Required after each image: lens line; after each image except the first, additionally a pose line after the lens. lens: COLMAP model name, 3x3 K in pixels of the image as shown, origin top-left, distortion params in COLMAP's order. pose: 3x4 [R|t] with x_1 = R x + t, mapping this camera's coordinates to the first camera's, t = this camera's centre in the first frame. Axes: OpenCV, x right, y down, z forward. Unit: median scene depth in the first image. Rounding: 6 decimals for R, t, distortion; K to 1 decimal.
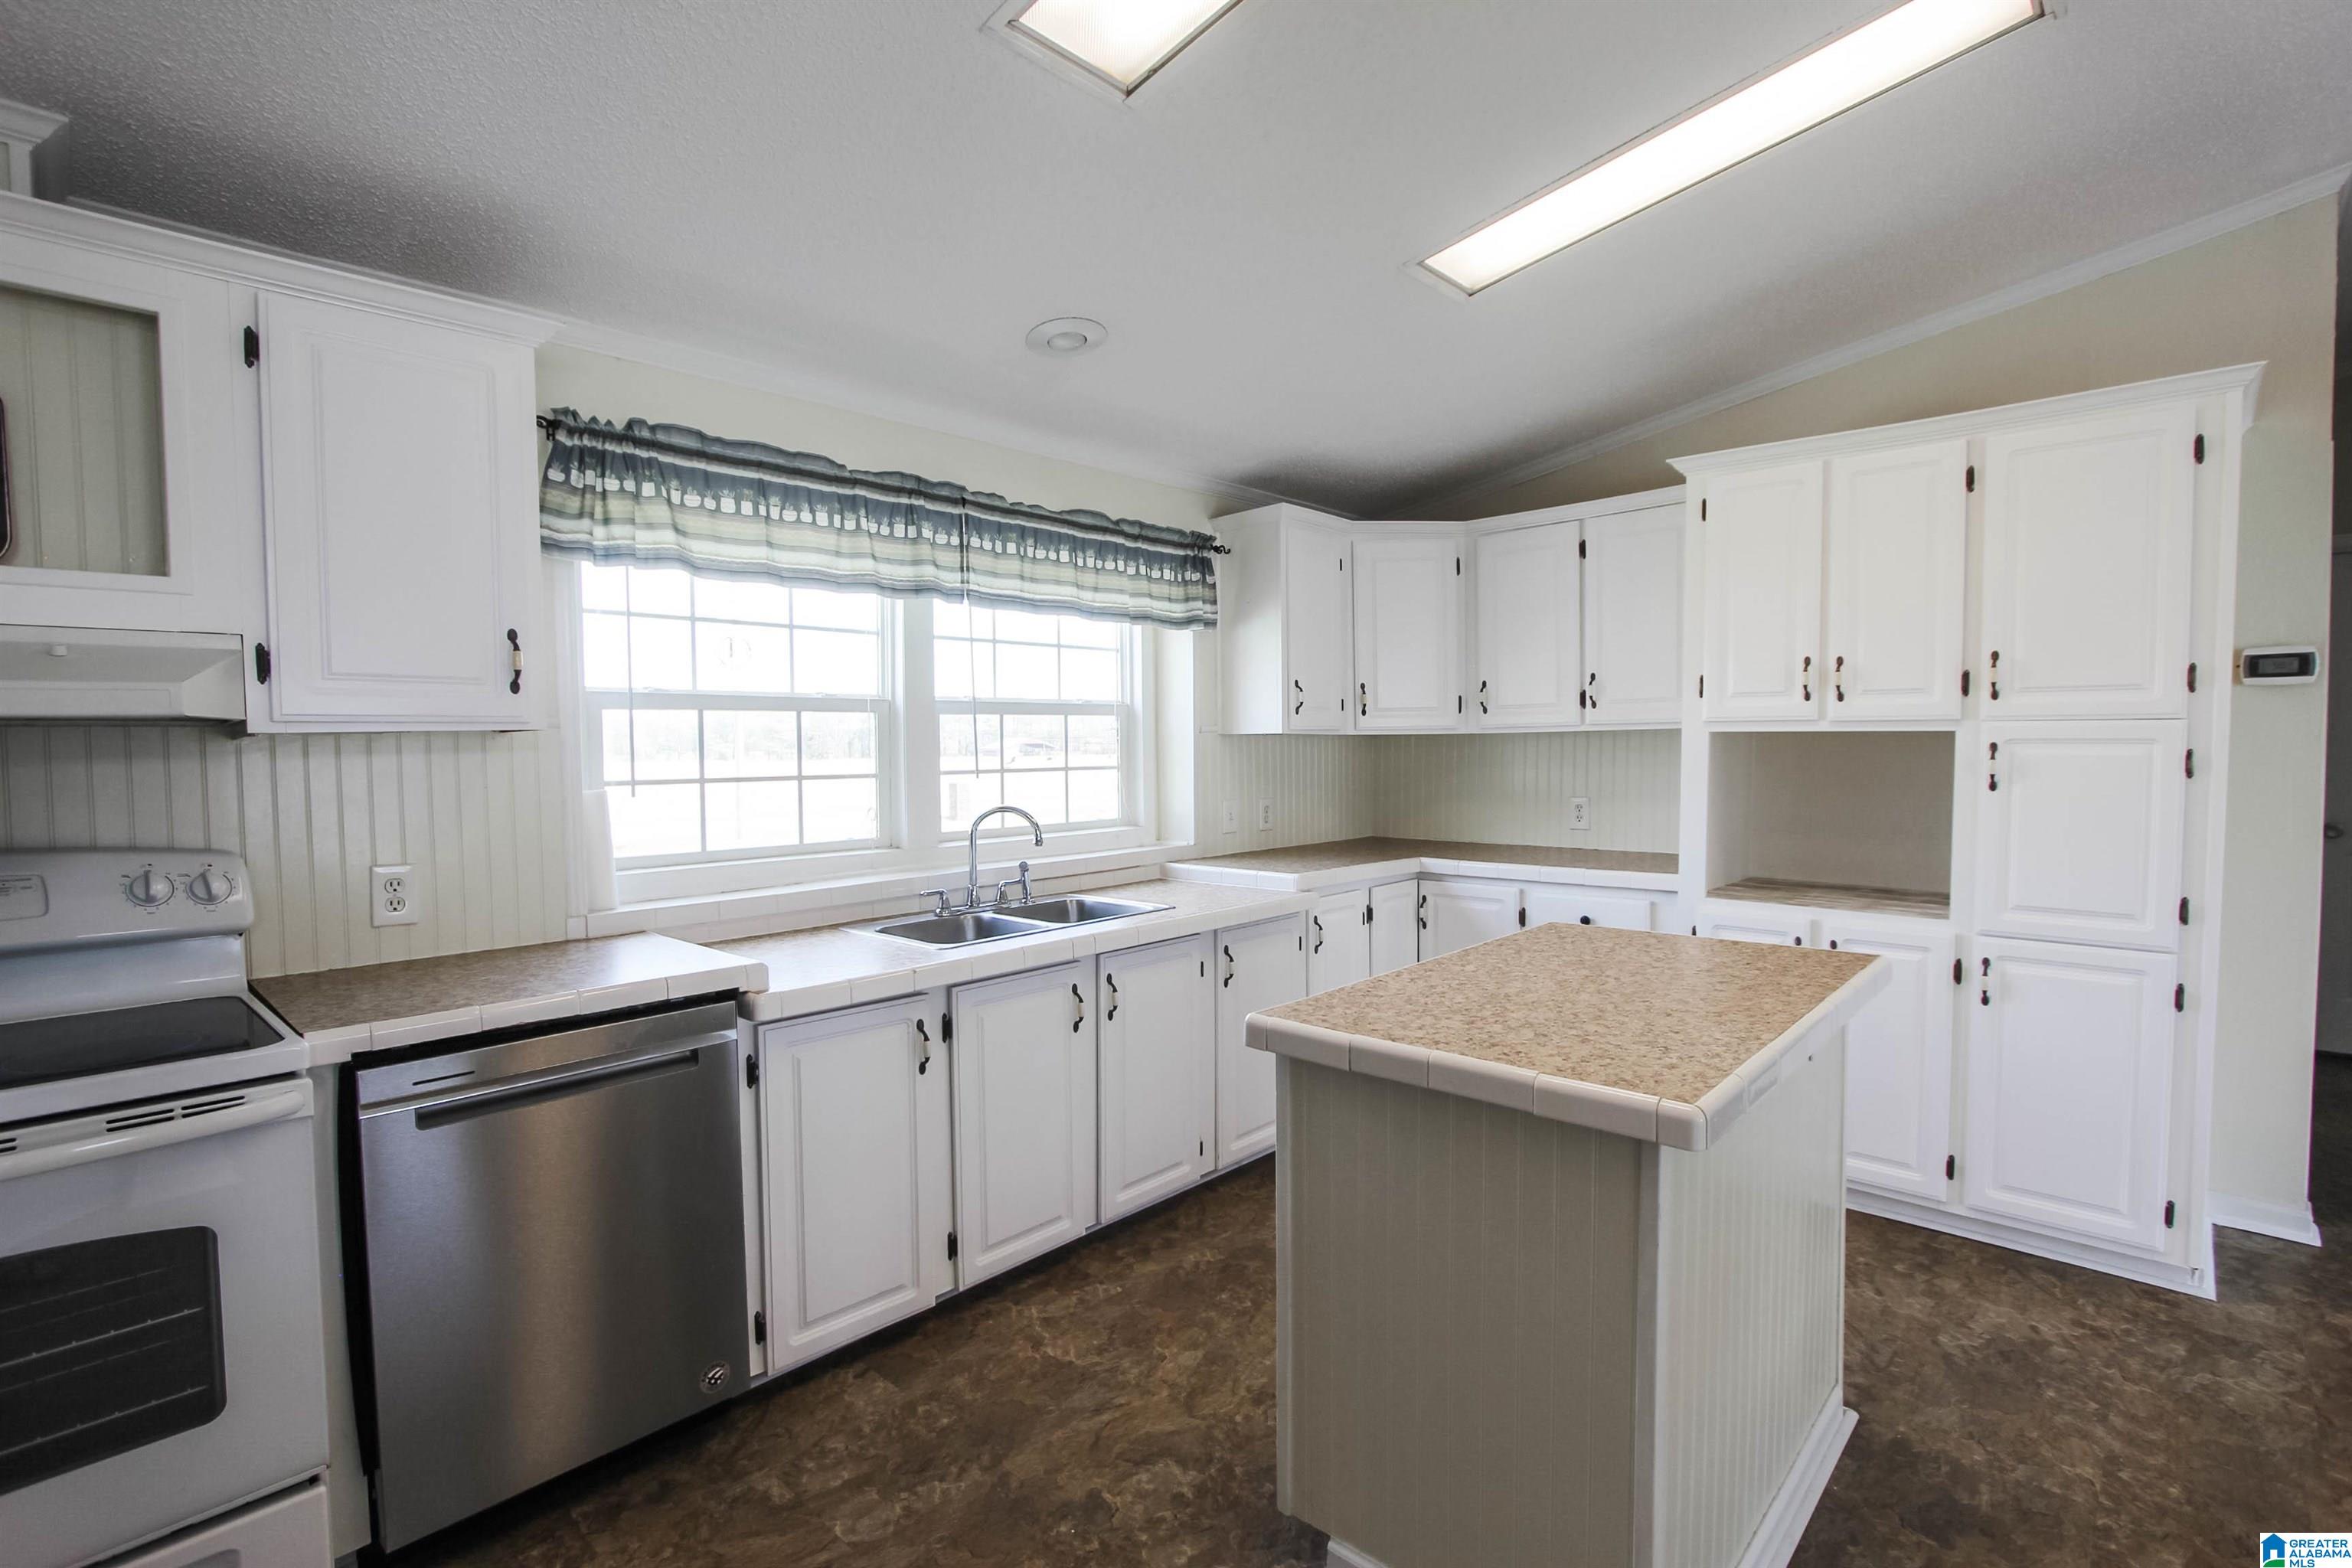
lens RADIAL K [[1085.9, 0, 1181.3], [0, 1085.9, 795.3], [0, 0, 1]] dist [-0.012816, 0.000083]
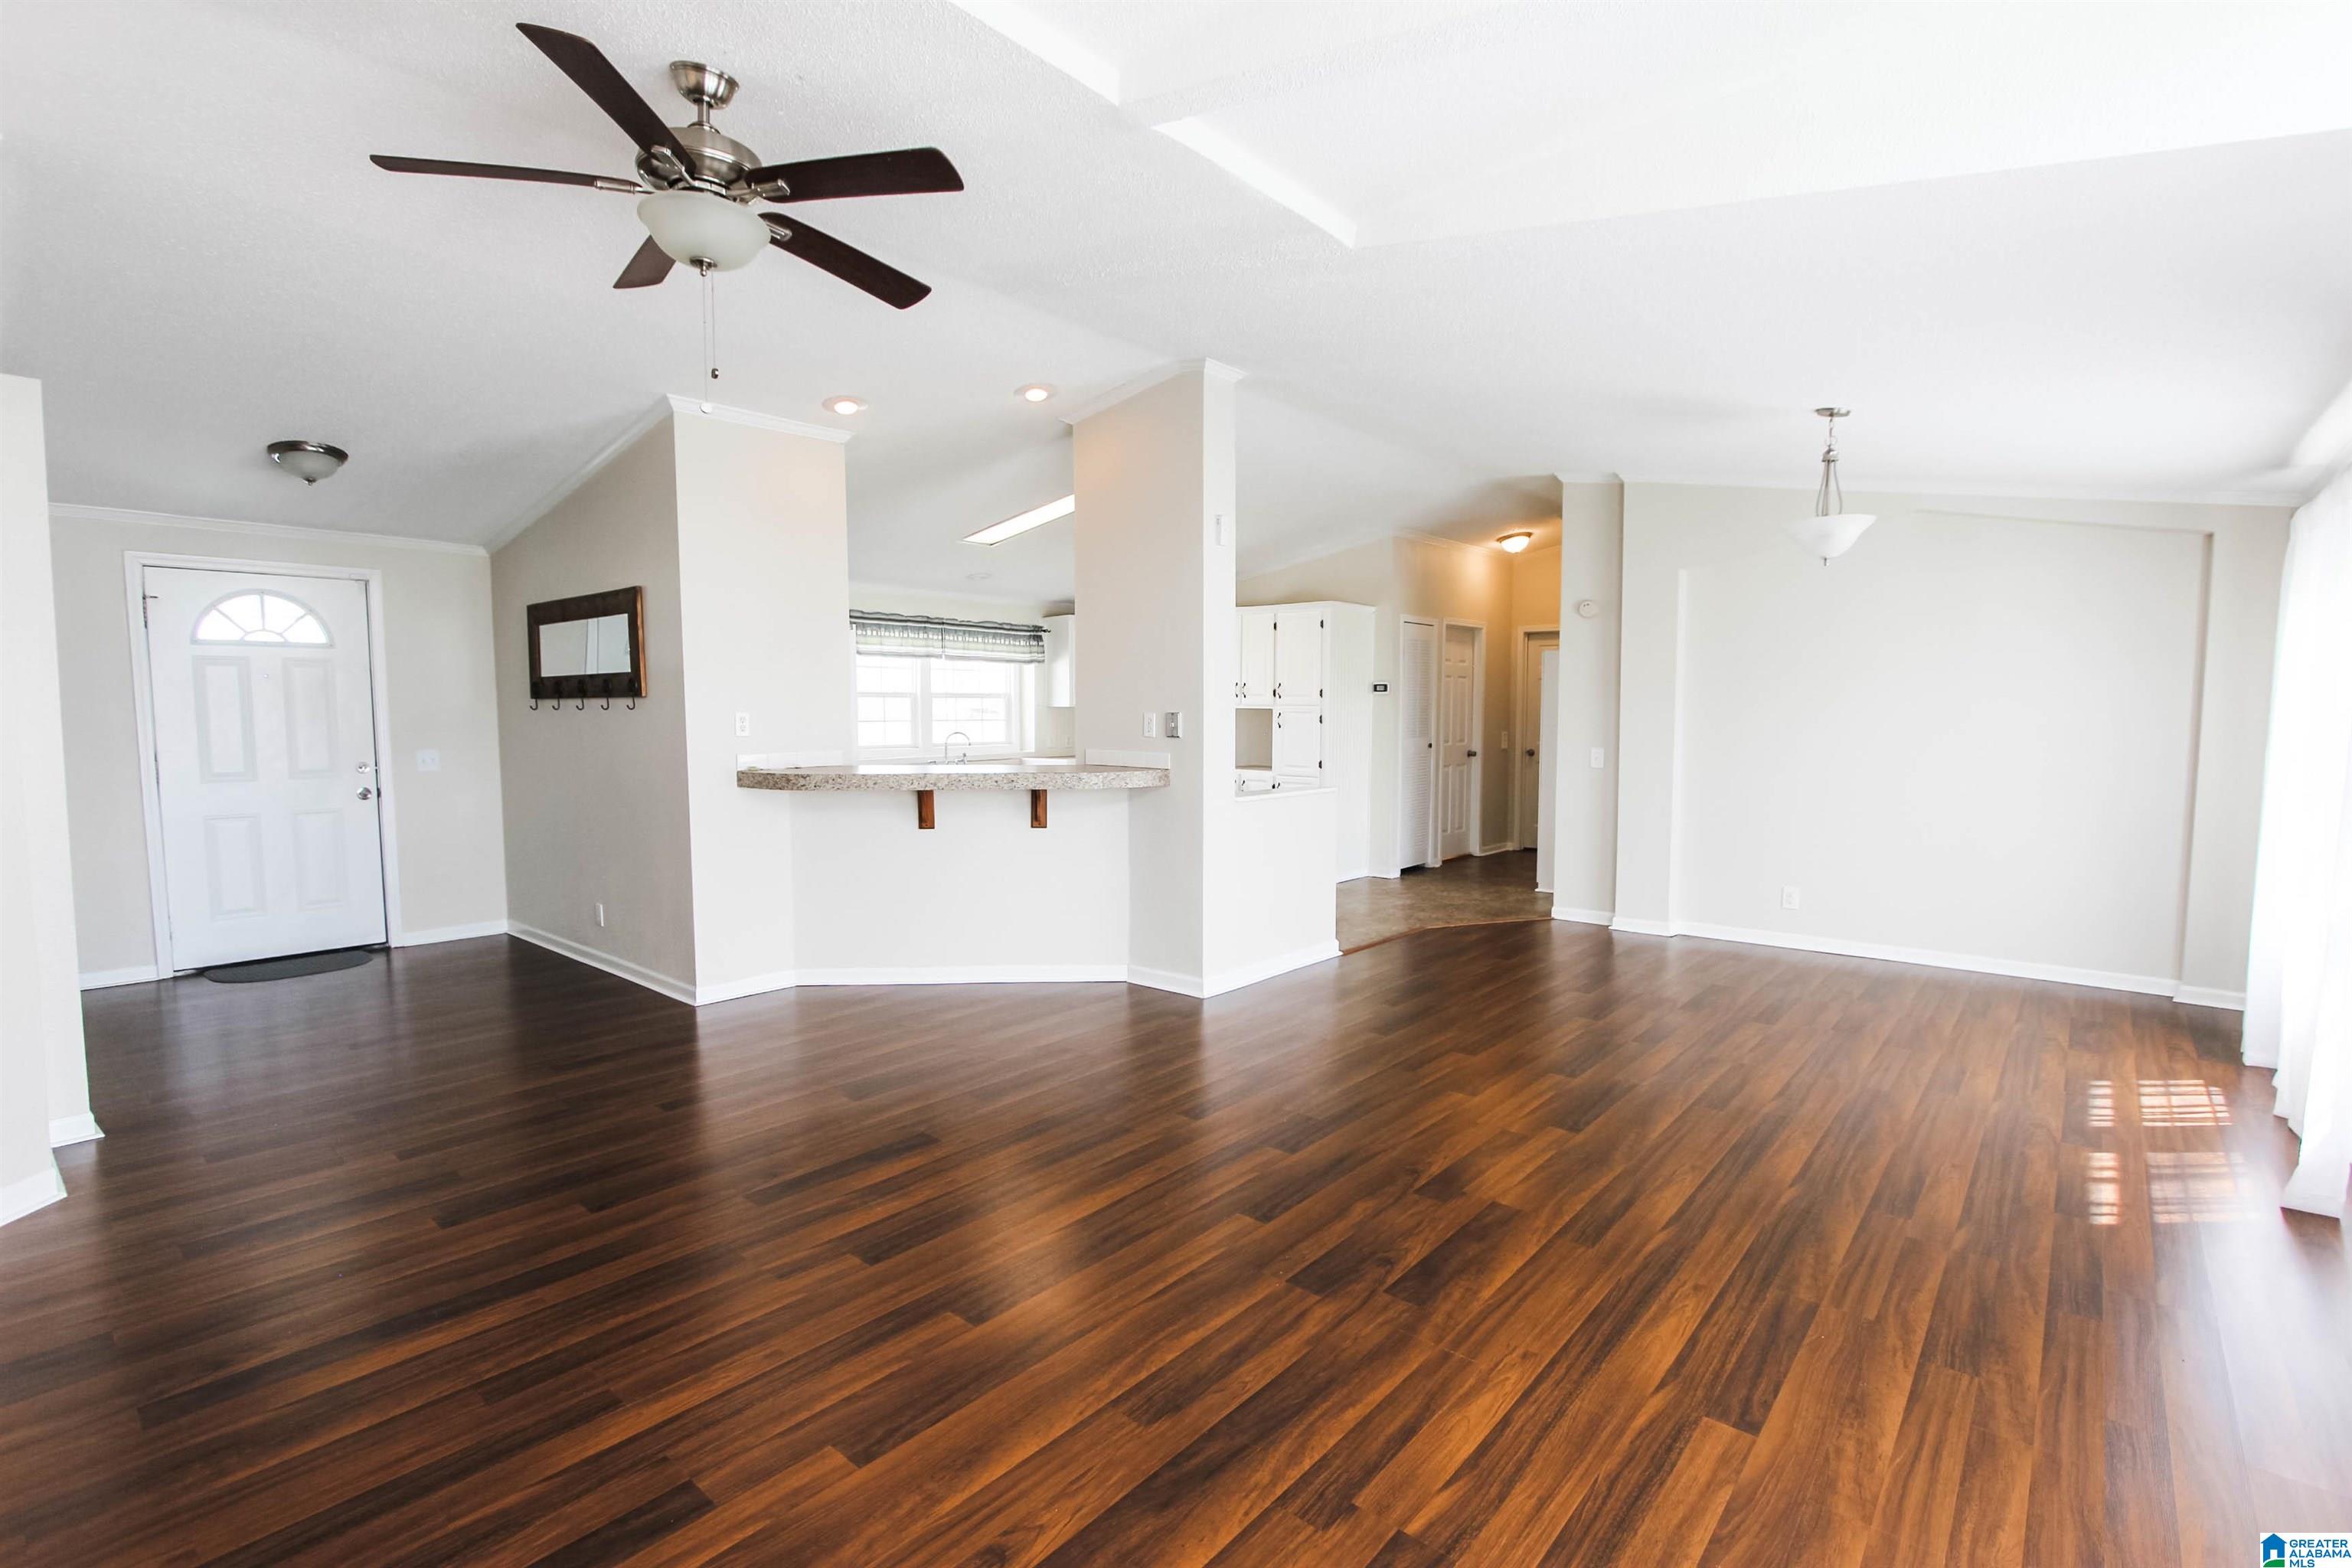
lens RADIAL K [[1085.9, 0, 1181.3], [0, 1085.9, 795.3], [0, 0, 1]] dist [-0.012816, 0.000083]
pose [[0.998947, 0.007457, 0.045259, 0.283176], [-0.008571, 0.999664, 0.024470, 0.097397], [-0.045061, -0.024833, 0.998676, -1.786567]]
